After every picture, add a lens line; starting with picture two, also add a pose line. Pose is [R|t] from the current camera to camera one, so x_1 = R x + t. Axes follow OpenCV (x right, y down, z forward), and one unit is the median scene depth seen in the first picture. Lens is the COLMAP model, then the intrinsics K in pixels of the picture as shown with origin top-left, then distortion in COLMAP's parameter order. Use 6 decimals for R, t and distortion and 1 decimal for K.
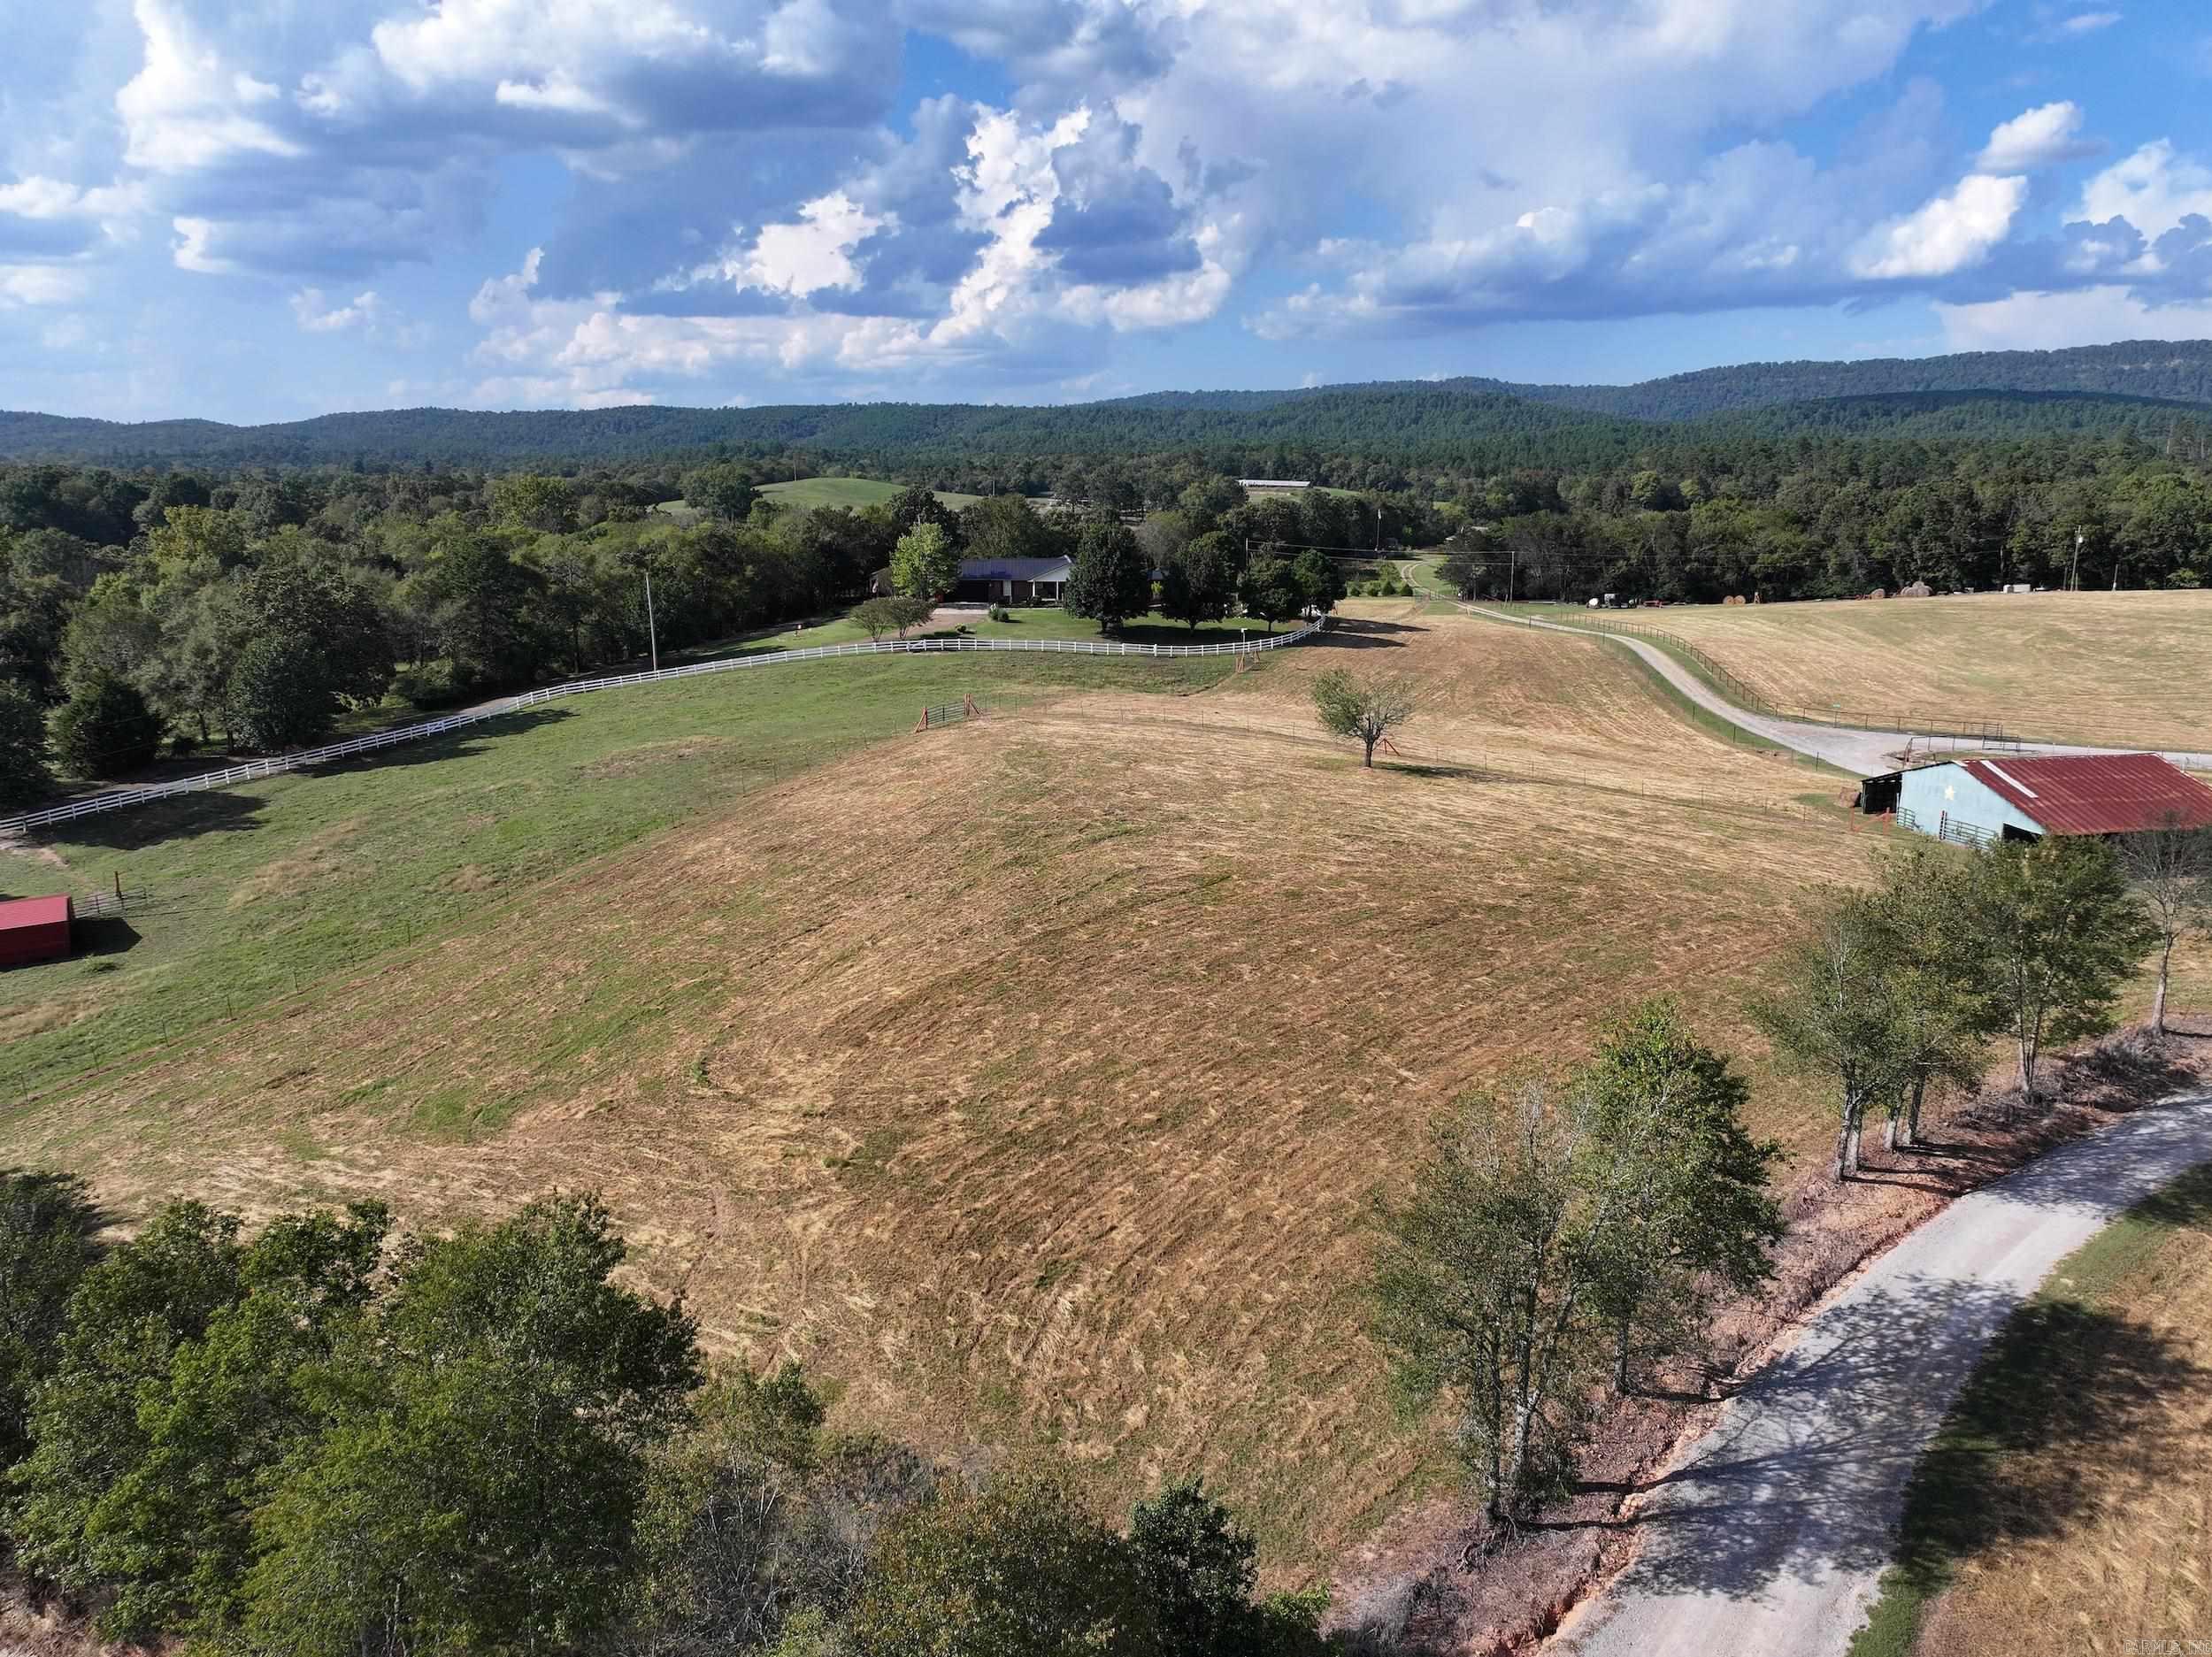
lens RADIAL K [[1563.7, 0, 1105.2], [0, 1563.7, 822.2], [0, 0, 1]] dist [0.012655, -0.000915]
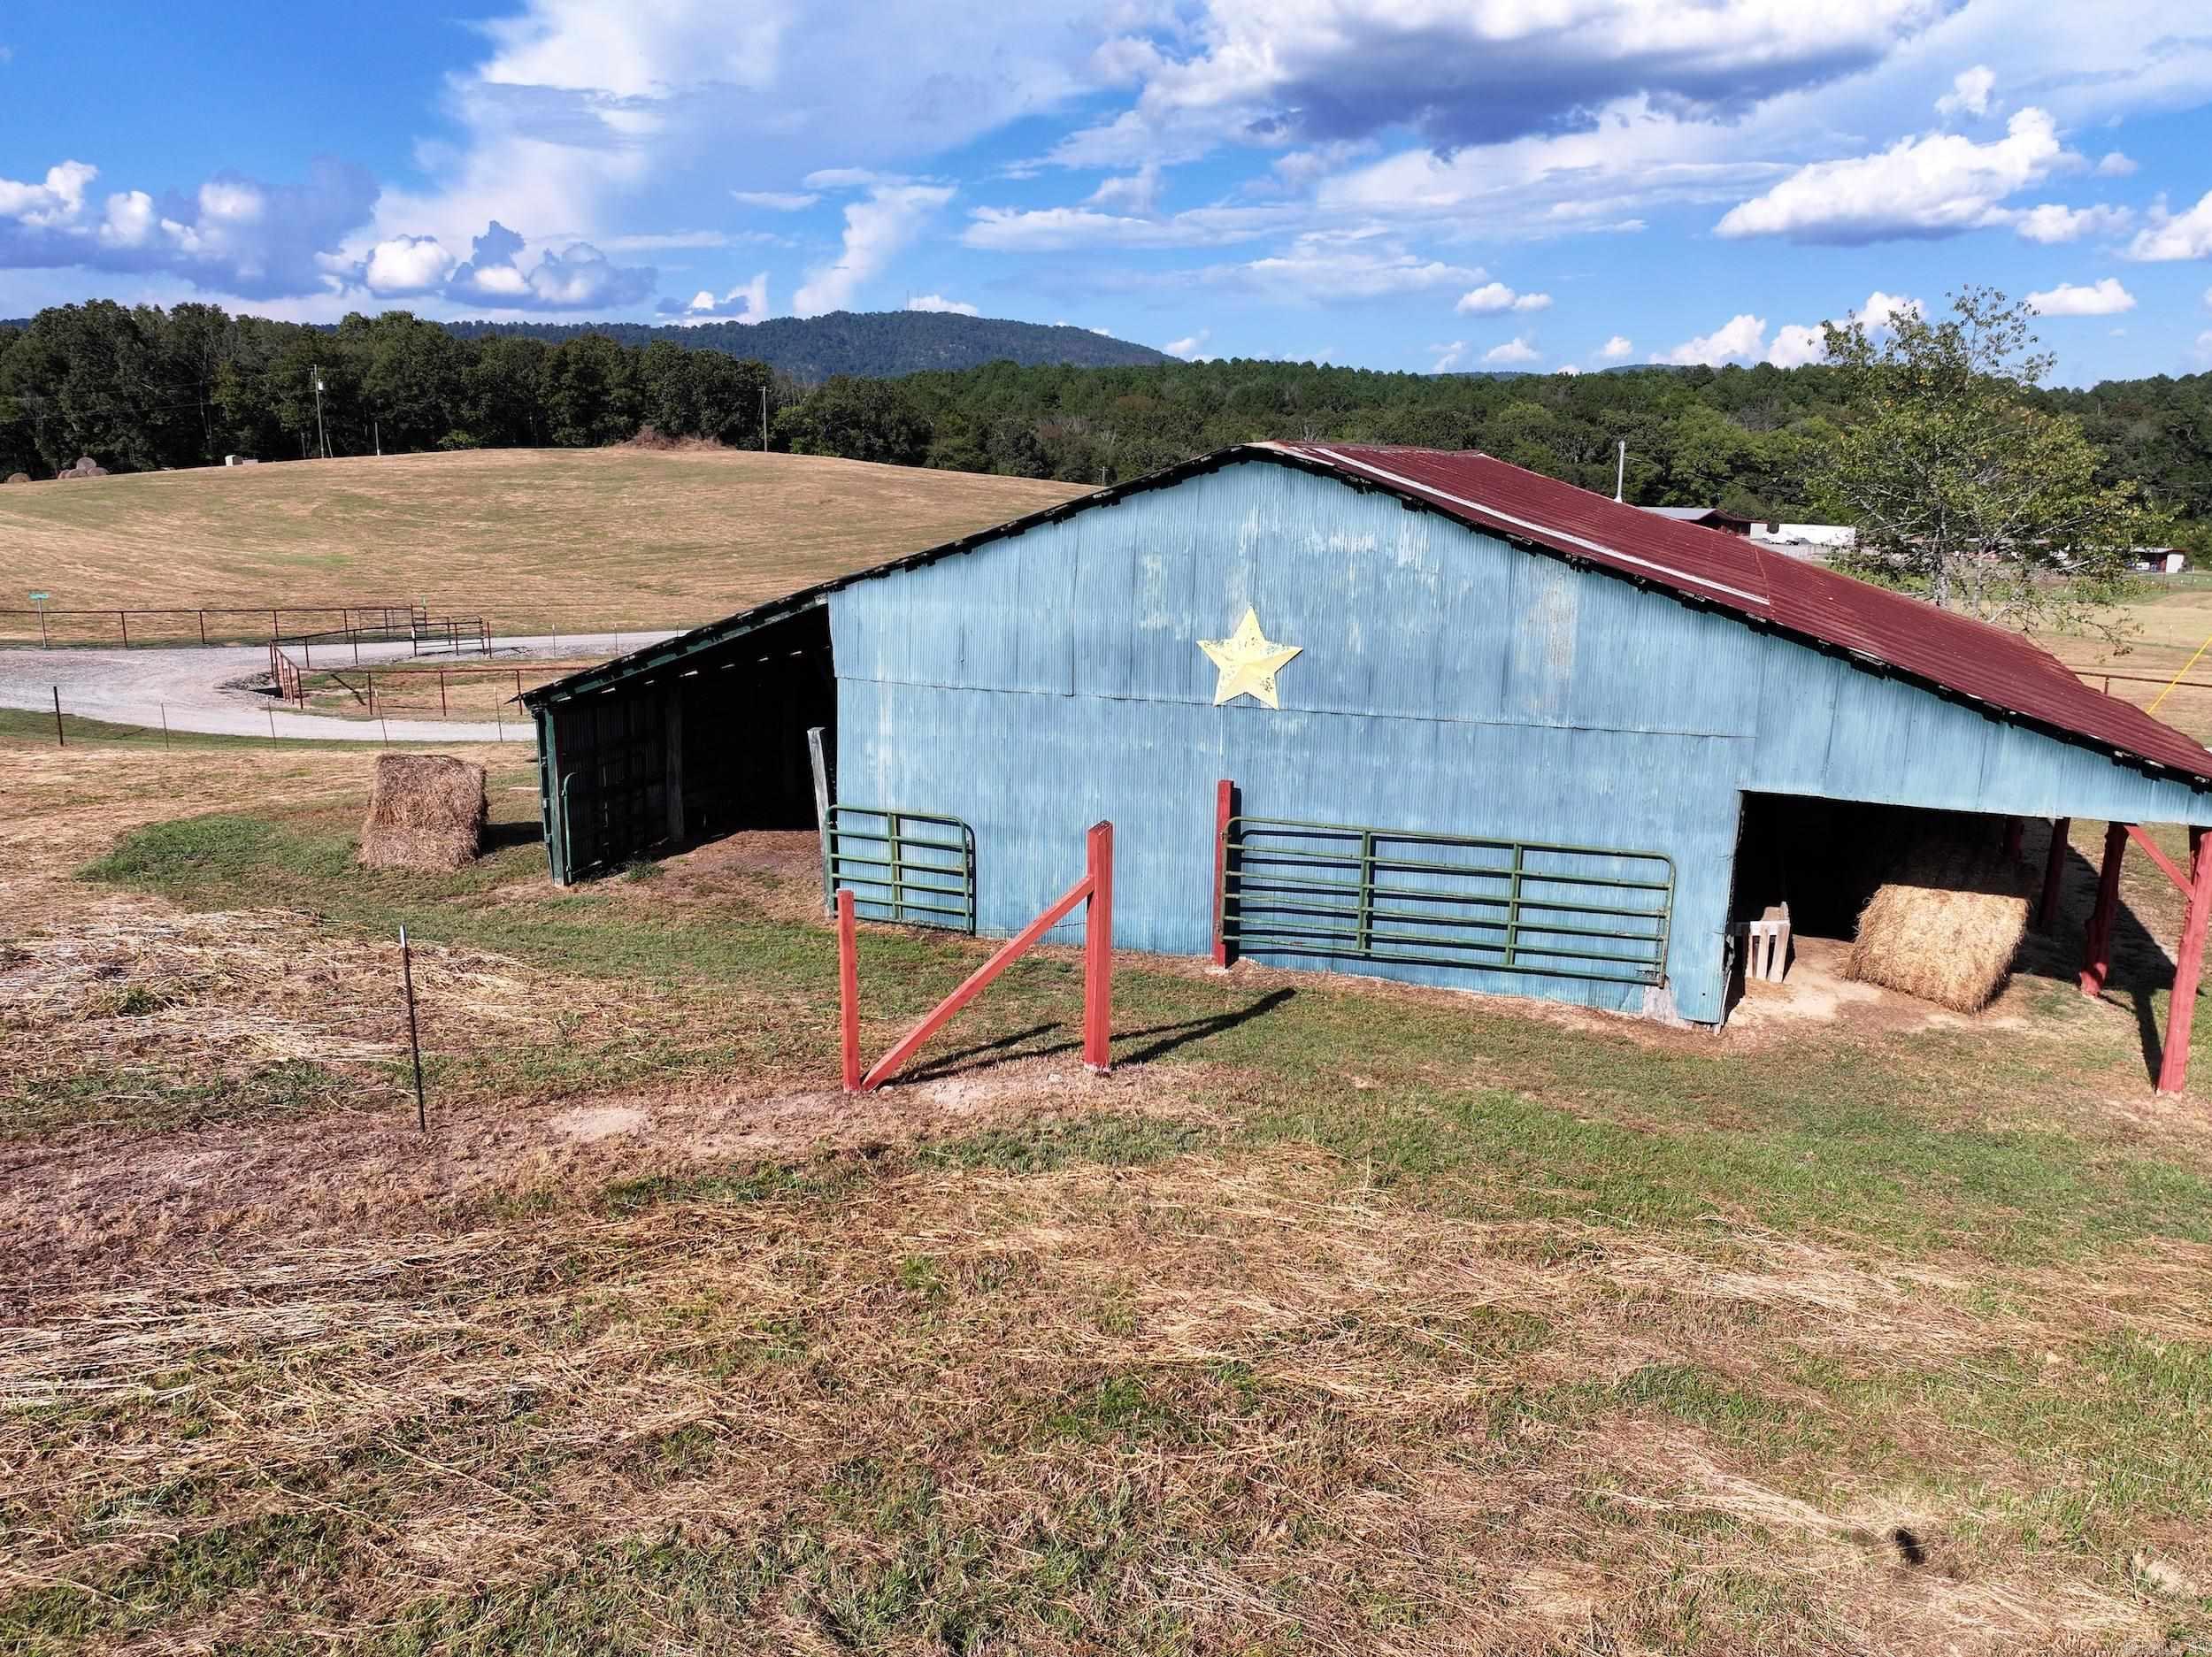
lens RADIAL K [[1563.7, 0, 1100.5], [0, 1563.7, 821.8], [0, 0, 1]] dist [0.012655, -0.000915]
pose [[0.482590, -0.185919, 0.855886, 0.157393], [0.176240, 0.977835, 0.113037, -0.009263], [-0.857932, 0.096291, 0.504660, 0.371083]]
